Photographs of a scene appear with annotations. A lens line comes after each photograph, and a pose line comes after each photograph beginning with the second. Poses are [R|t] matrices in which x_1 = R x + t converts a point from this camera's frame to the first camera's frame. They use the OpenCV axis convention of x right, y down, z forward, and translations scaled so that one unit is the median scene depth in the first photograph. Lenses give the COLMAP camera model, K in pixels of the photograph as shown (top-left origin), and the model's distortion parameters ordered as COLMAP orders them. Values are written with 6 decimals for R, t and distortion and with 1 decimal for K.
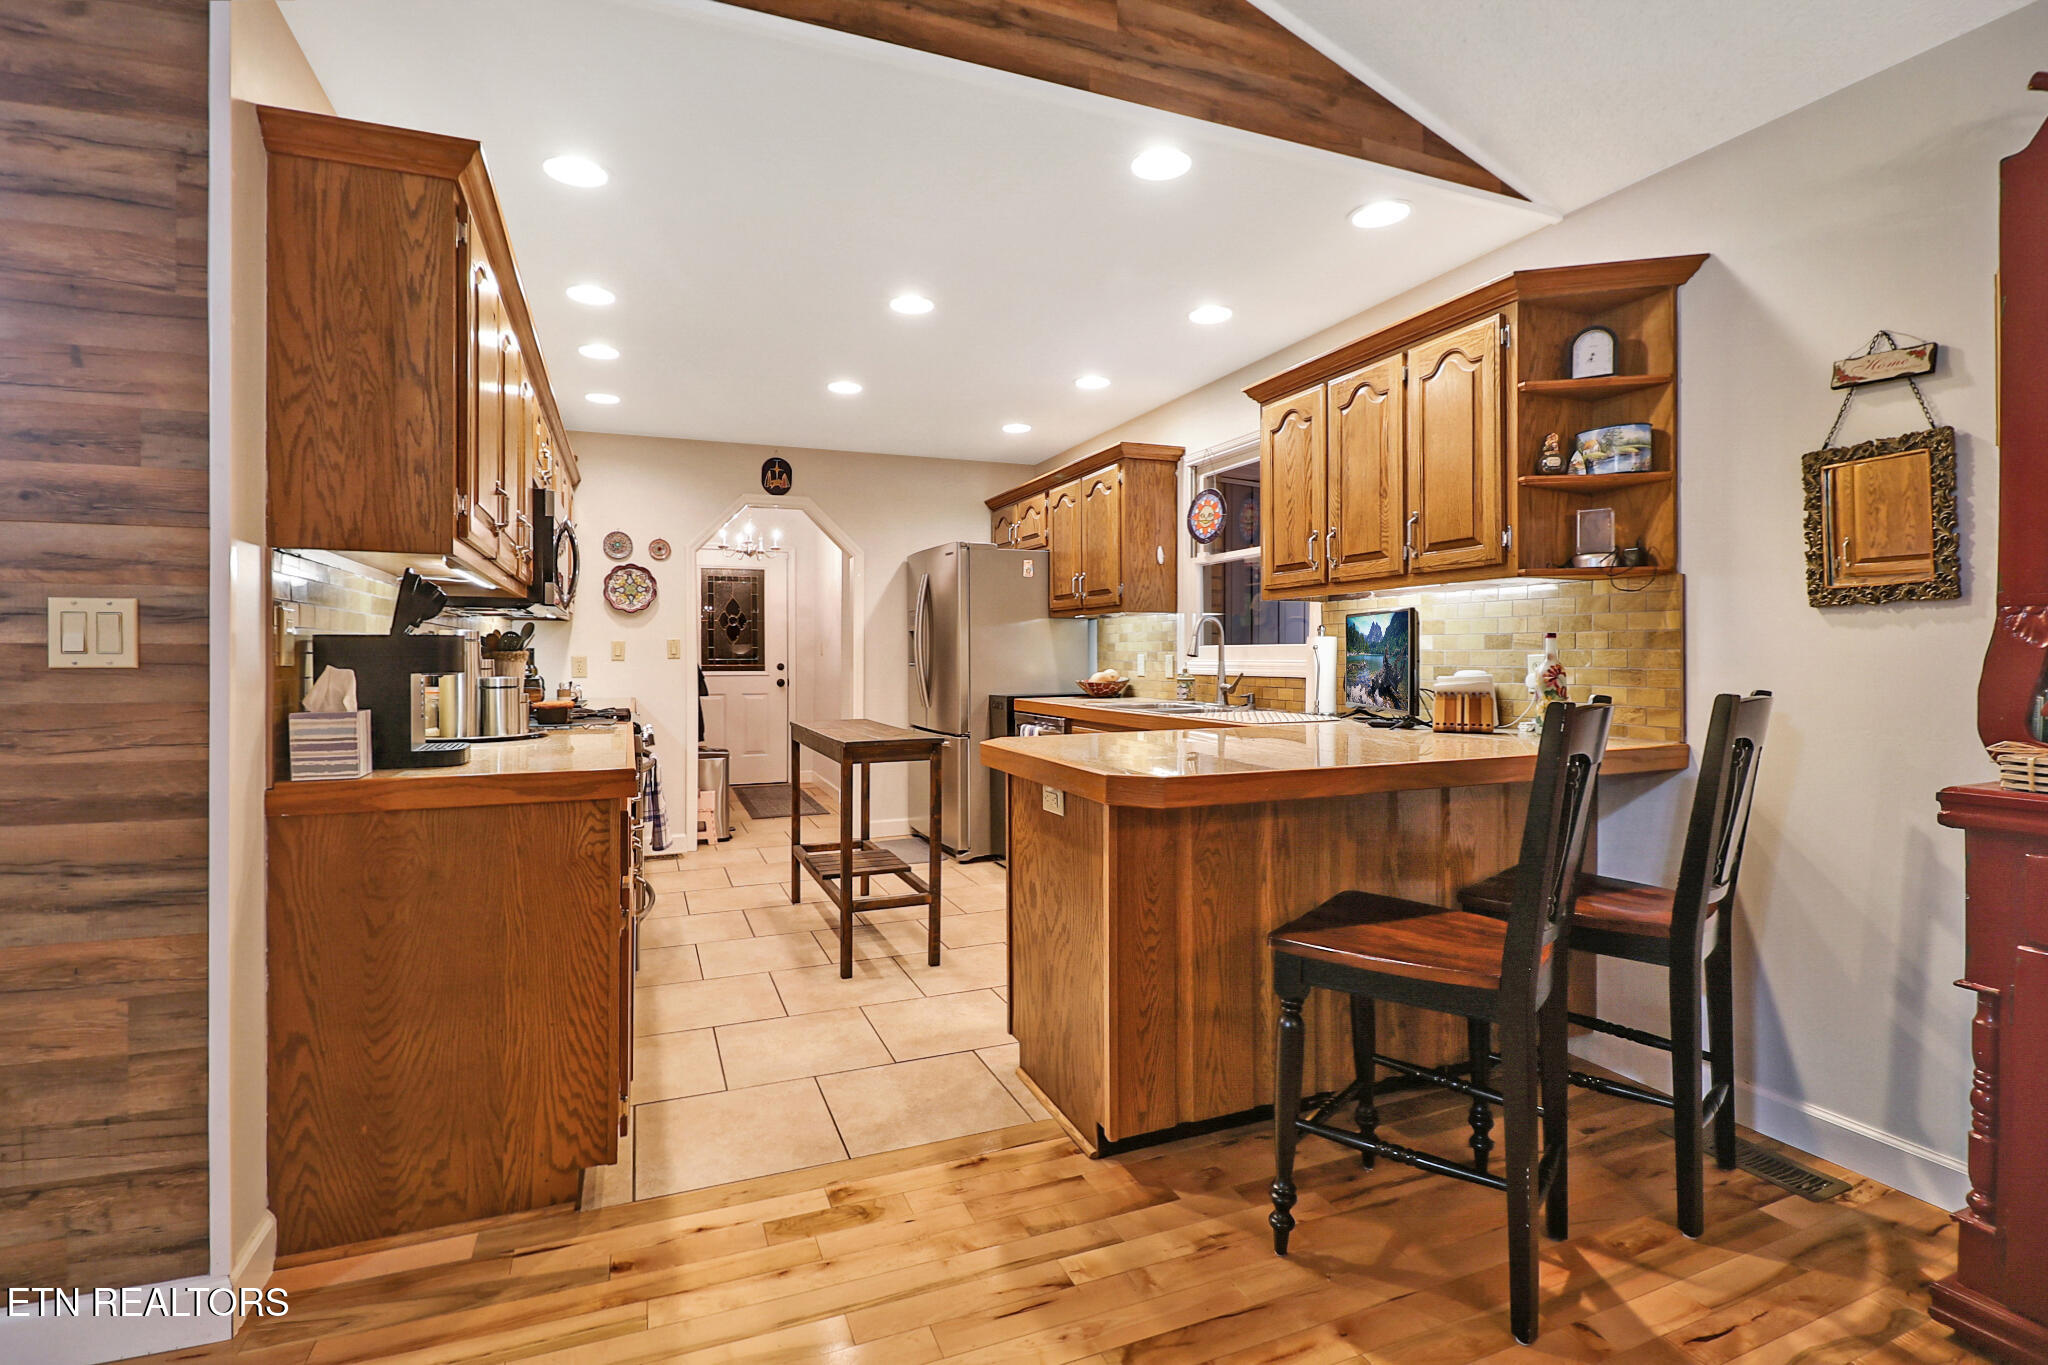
lens RADIAL K [[942.0, 0, 1011.0], [0, 942.0, 657.7], [0, 0, 1]] dist [0.011845, -0.016999]
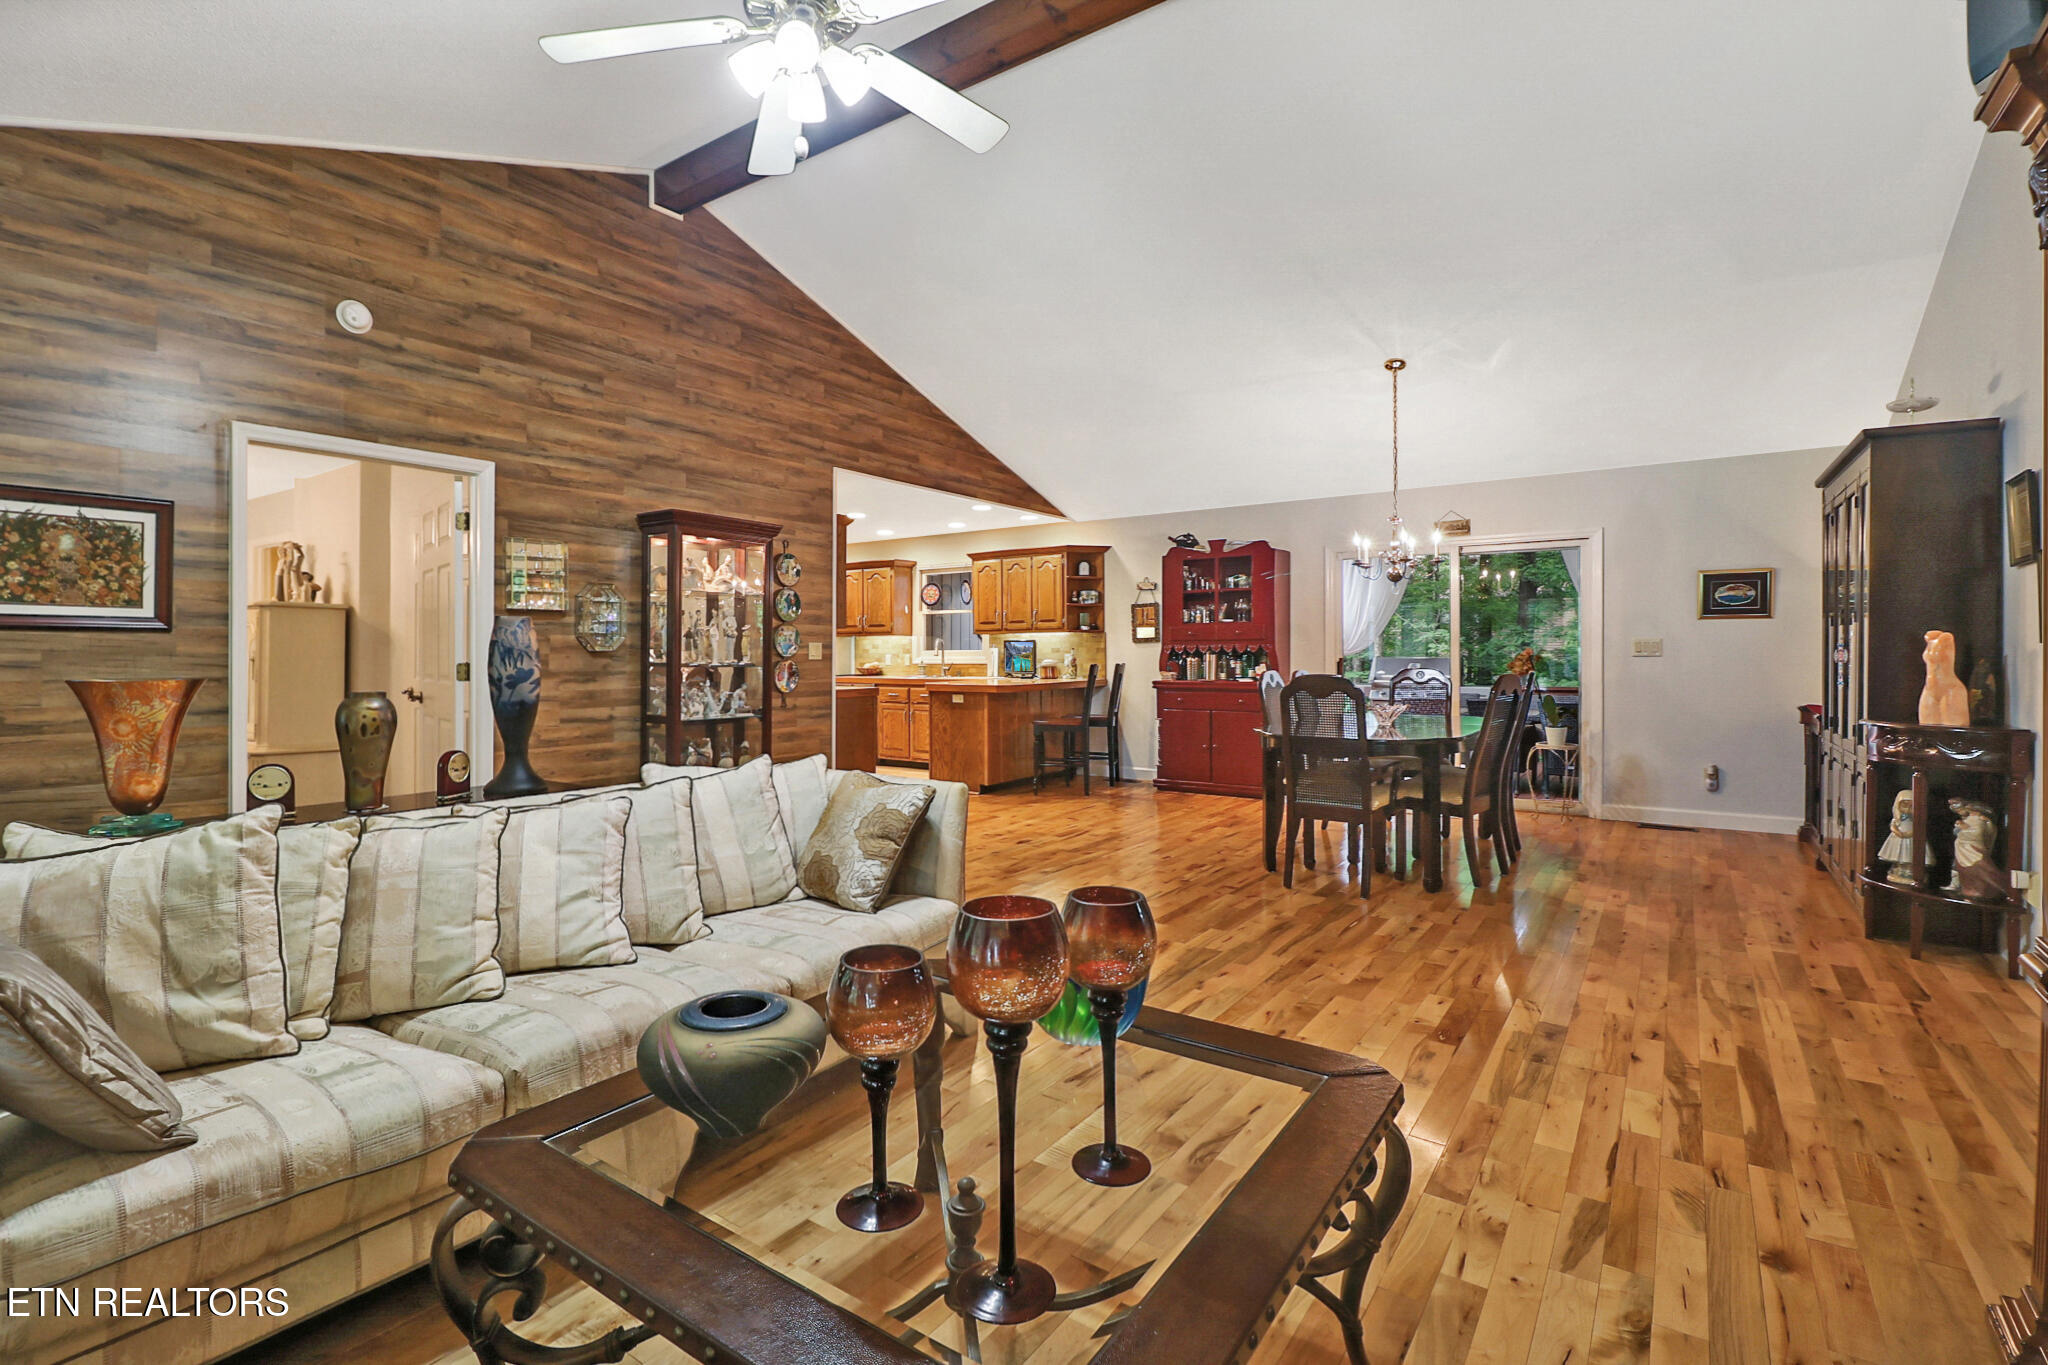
lens RADIAL K [[942.0, 0, 1011.0], [0, 942.0, 657.7], [0, 0, 1]] dist [0.011845, -0.016999]
pose [[0.839835, -0.004462, 0.542823, -1.547529], [0.004006, 0.999990, 0.002022, 0.000256], [-0.542827, 0.000477, 0.839845, -1.831715]]
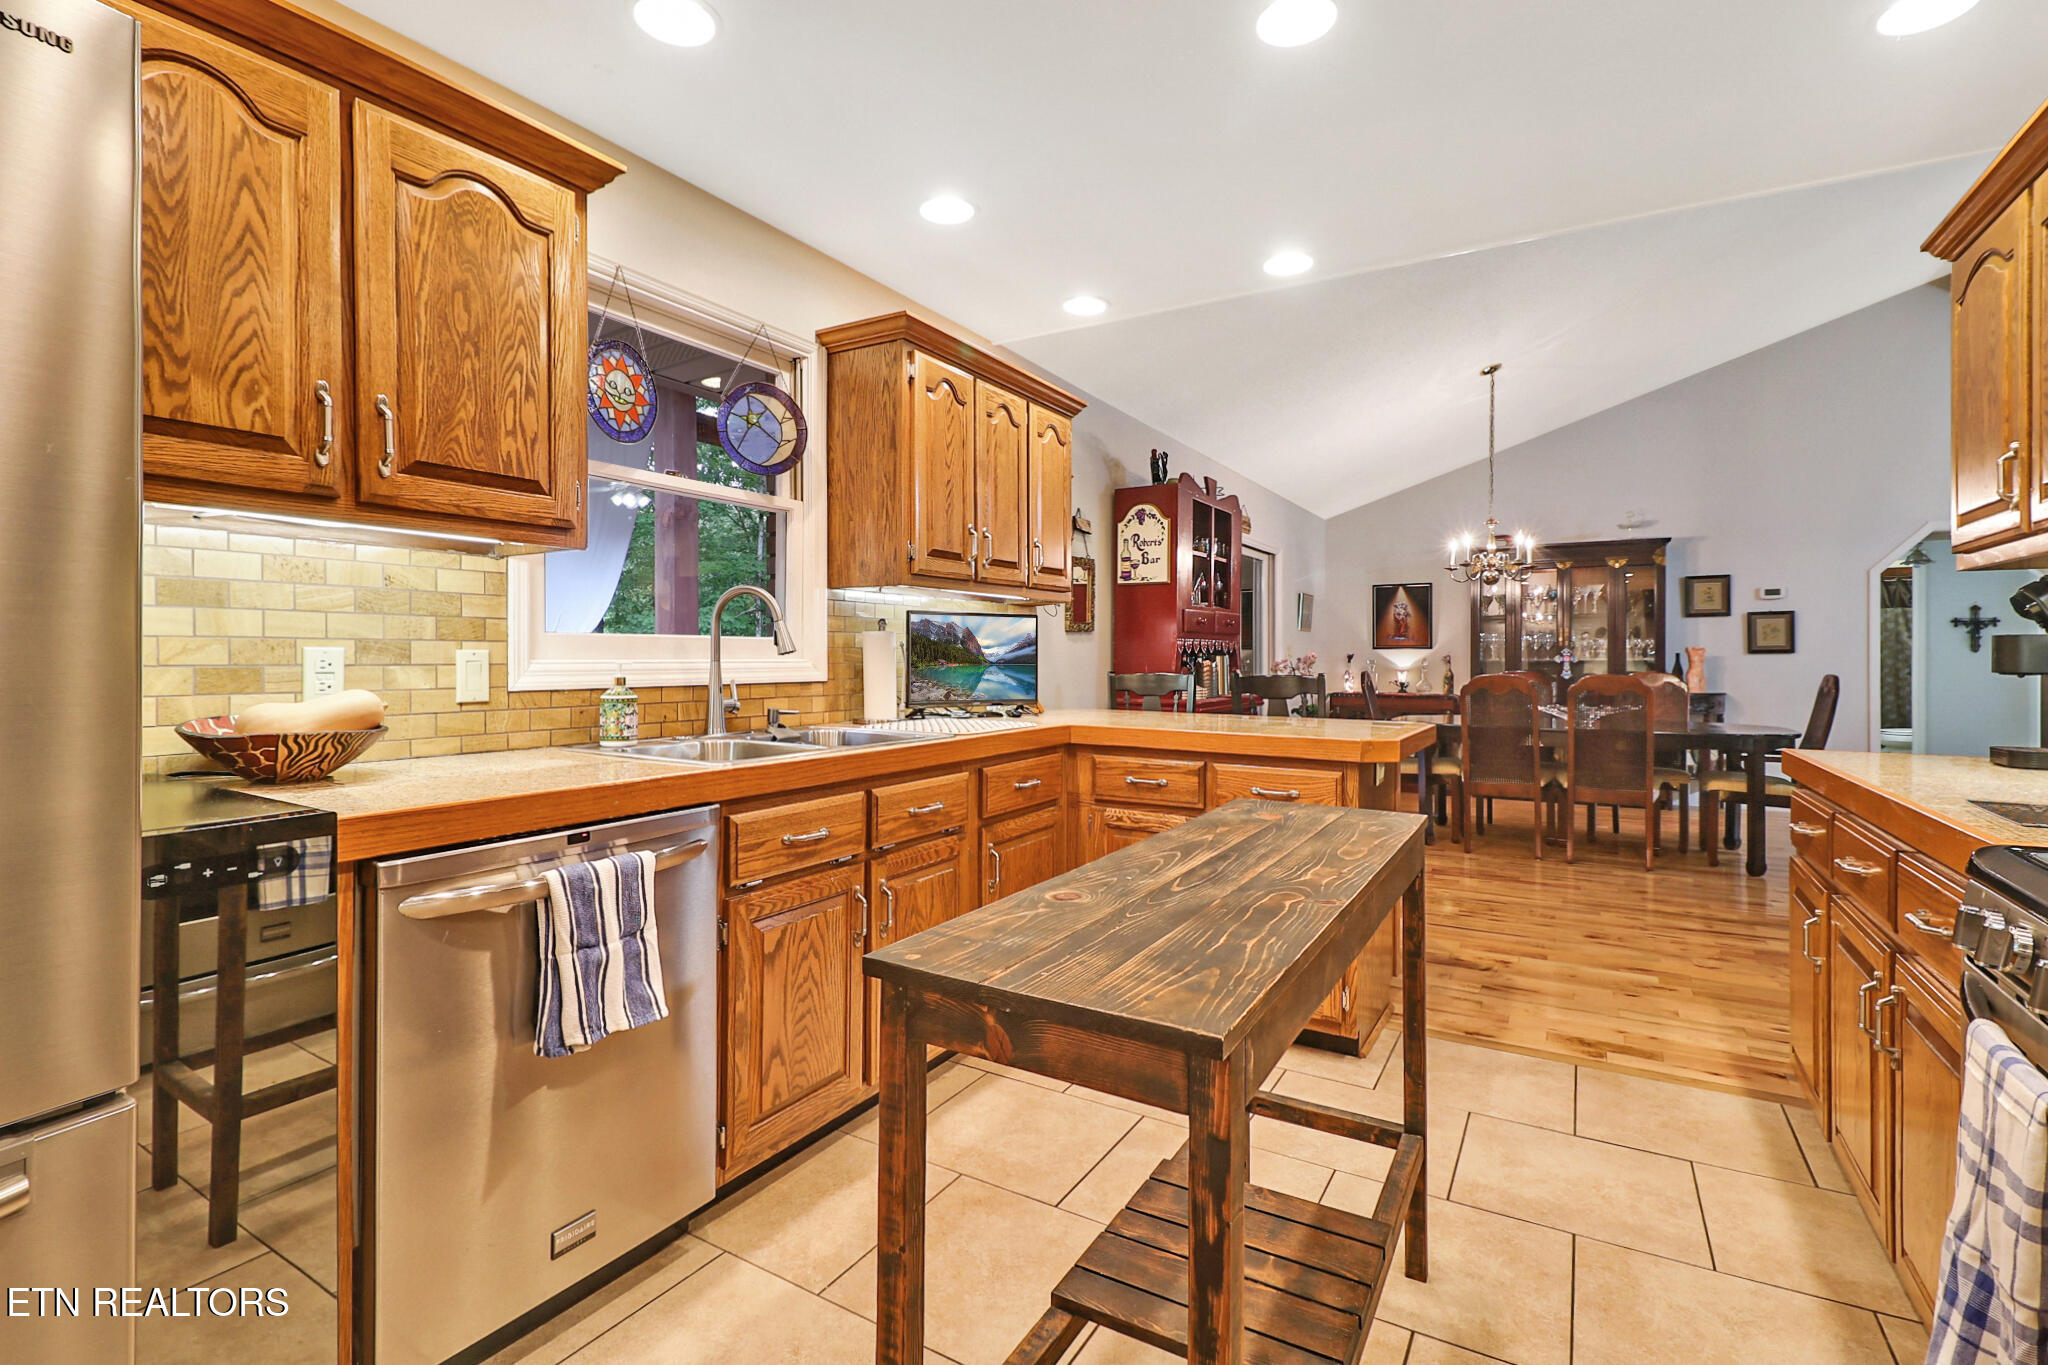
lens RADIAL K [[942.0, 0, 1011.0], [0, 942.0, 657.7], [0, 0, 1]] dist [0.011845, -0.016999]
pose [[-0.606338, -0.001133, 0.795207, -0.607380], [-0.000697, 0.999999, 0.000893, 0.000502], [-0.795207, -0.000013, -0.606338, 2.018395]]
